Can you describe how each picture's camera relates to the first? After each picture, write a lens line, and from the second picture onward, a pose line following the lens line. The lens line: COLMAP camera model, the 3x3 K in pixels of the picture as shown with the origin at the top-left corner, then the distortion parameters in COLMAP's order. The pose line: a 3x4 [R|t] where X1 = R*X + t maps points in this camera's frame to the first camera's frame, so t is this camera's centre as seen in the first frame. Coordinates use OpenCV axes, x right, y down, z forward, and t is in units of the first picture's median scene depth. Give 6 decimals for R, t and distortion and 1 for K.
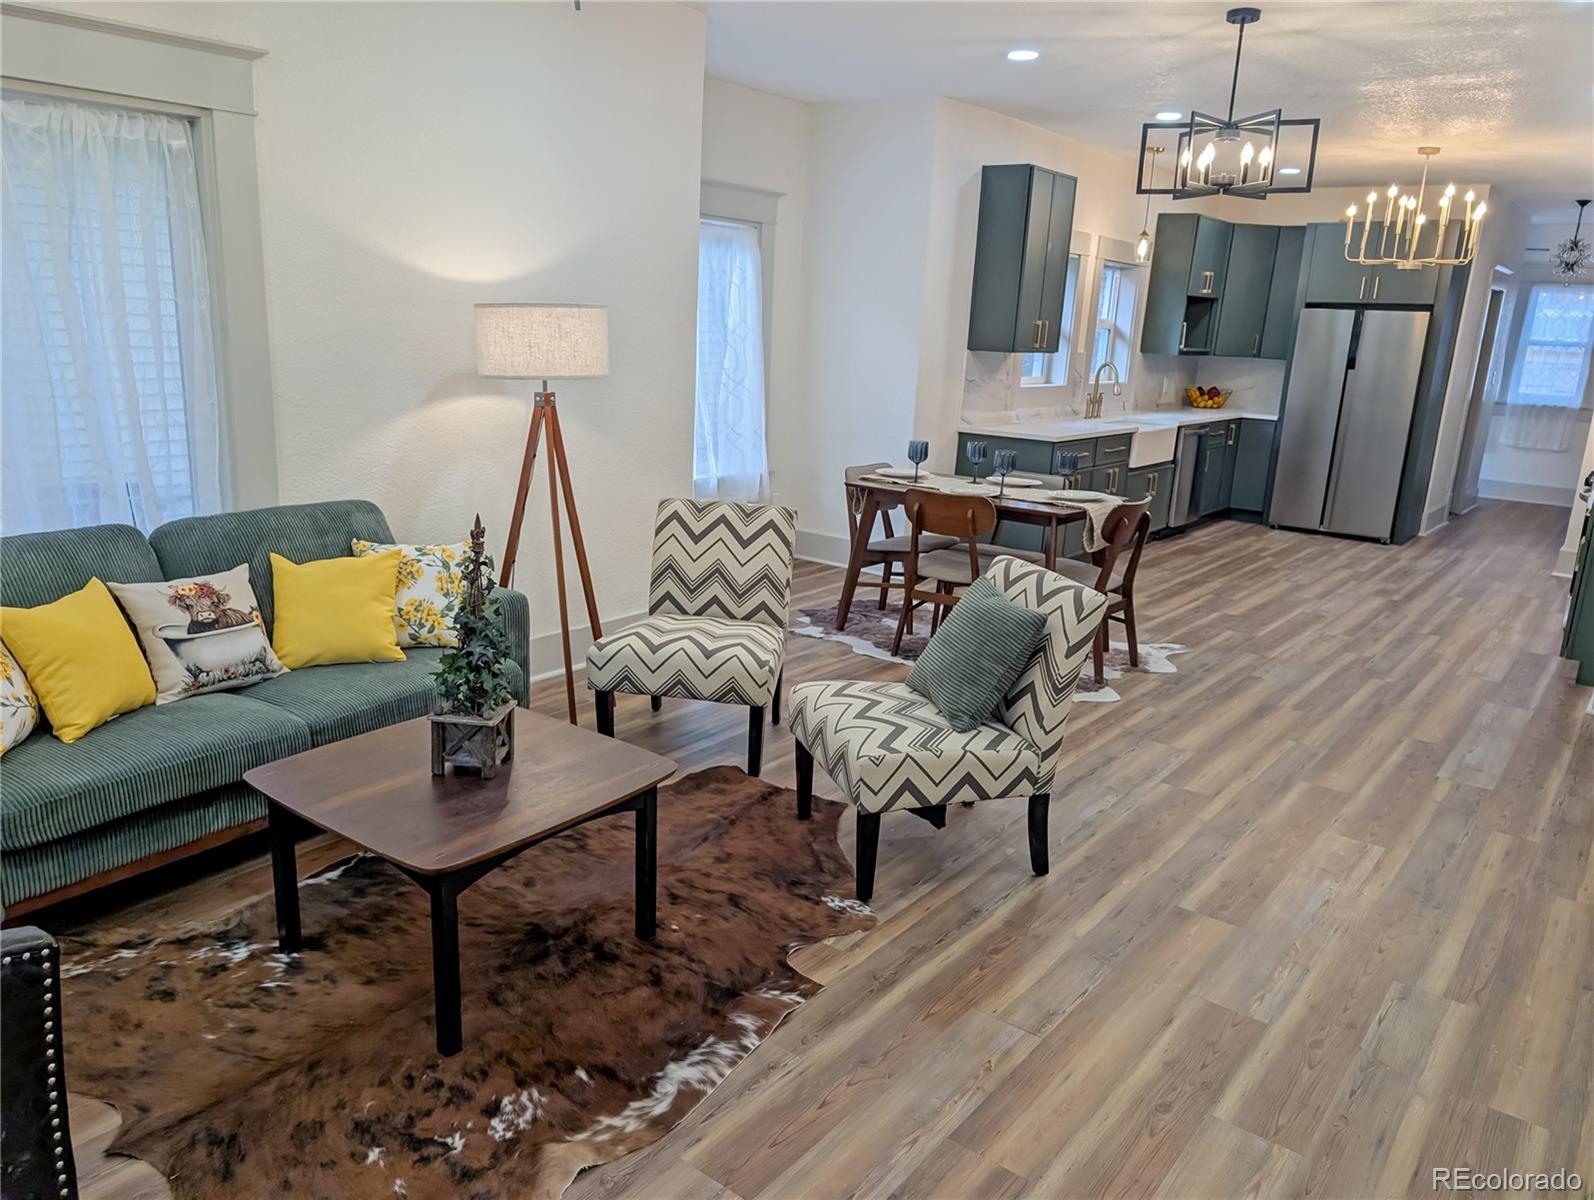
lens RADIAL K [[1142.9, 0, 792.2], [0, 1142.9, 609.1], [0, 0, 1]] dist [0.011514, -0.003476]
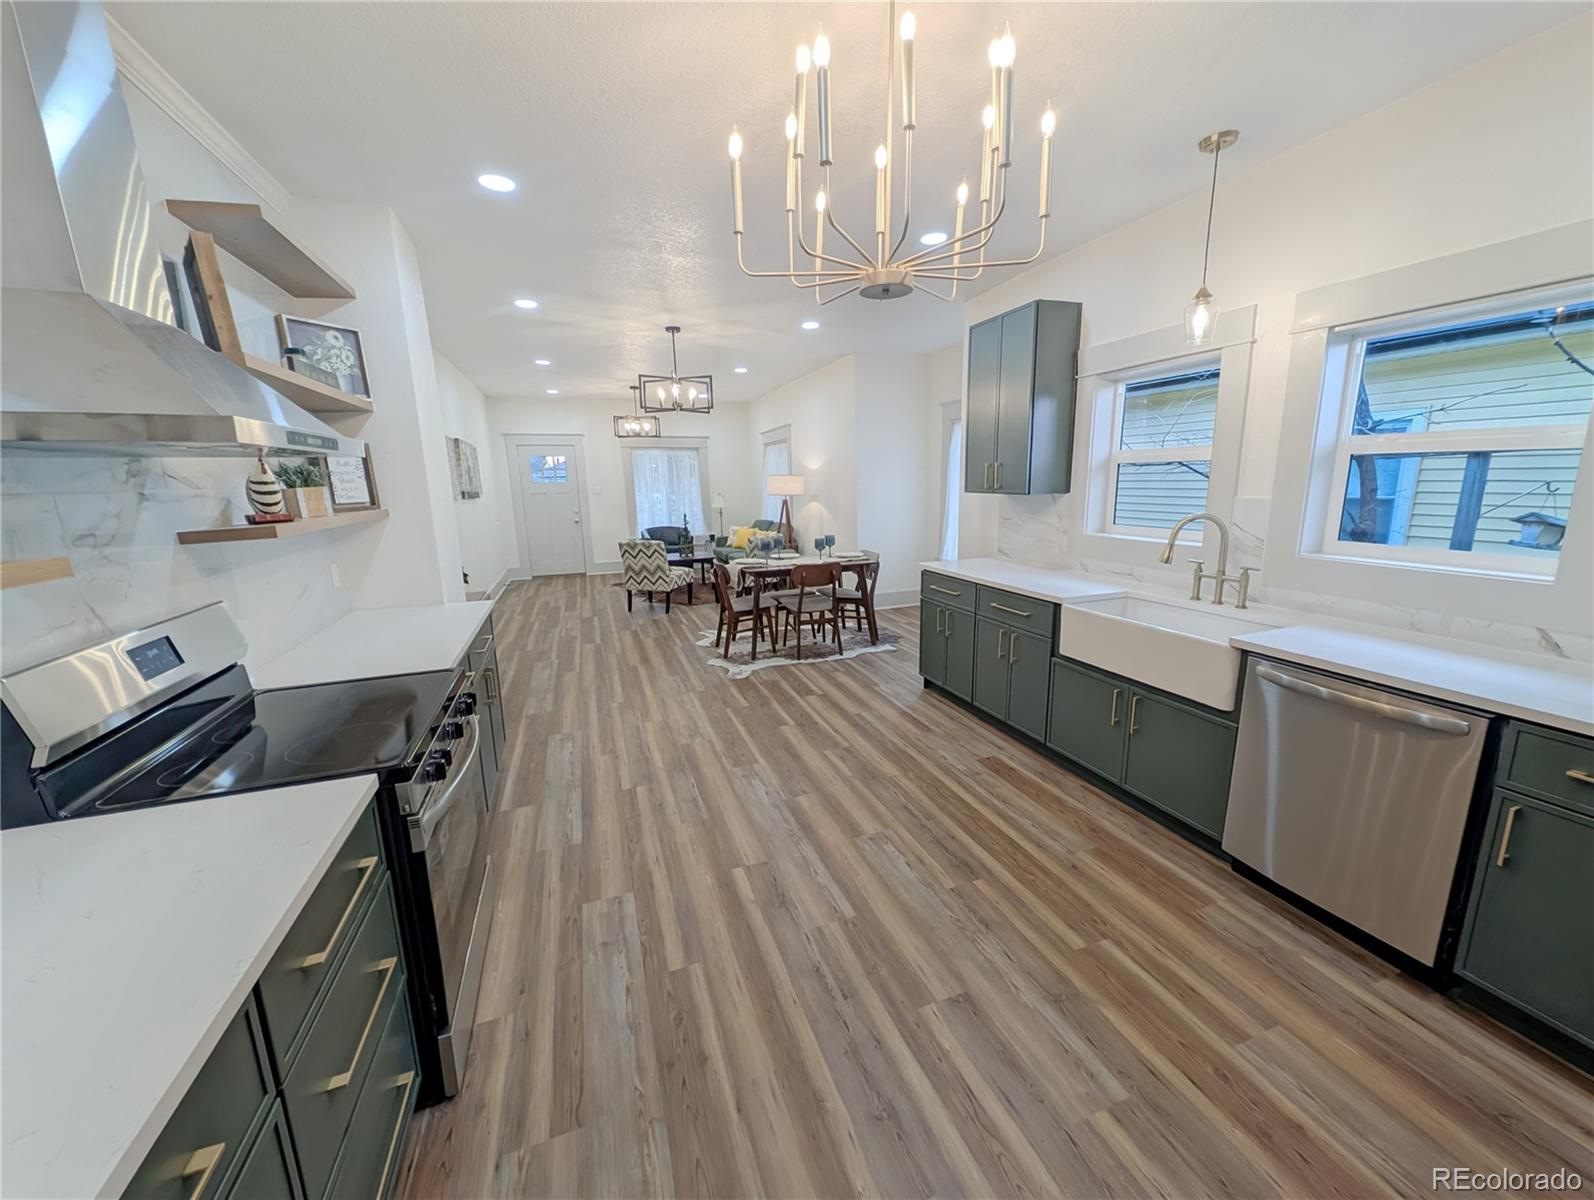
lens RADIAL K [[597.1, 0, 793.6], [0, 597.1, 599.2], [0, 0, 1]] dist [-0.001031, -0.000495]
pose [[-0.538156, 0.131750, -0.832484, 1.288517], [-0.214520, 0.933769, 0.286456, -0.419810], [0.815089, 0.332742, -0.474250, 1.910211]]
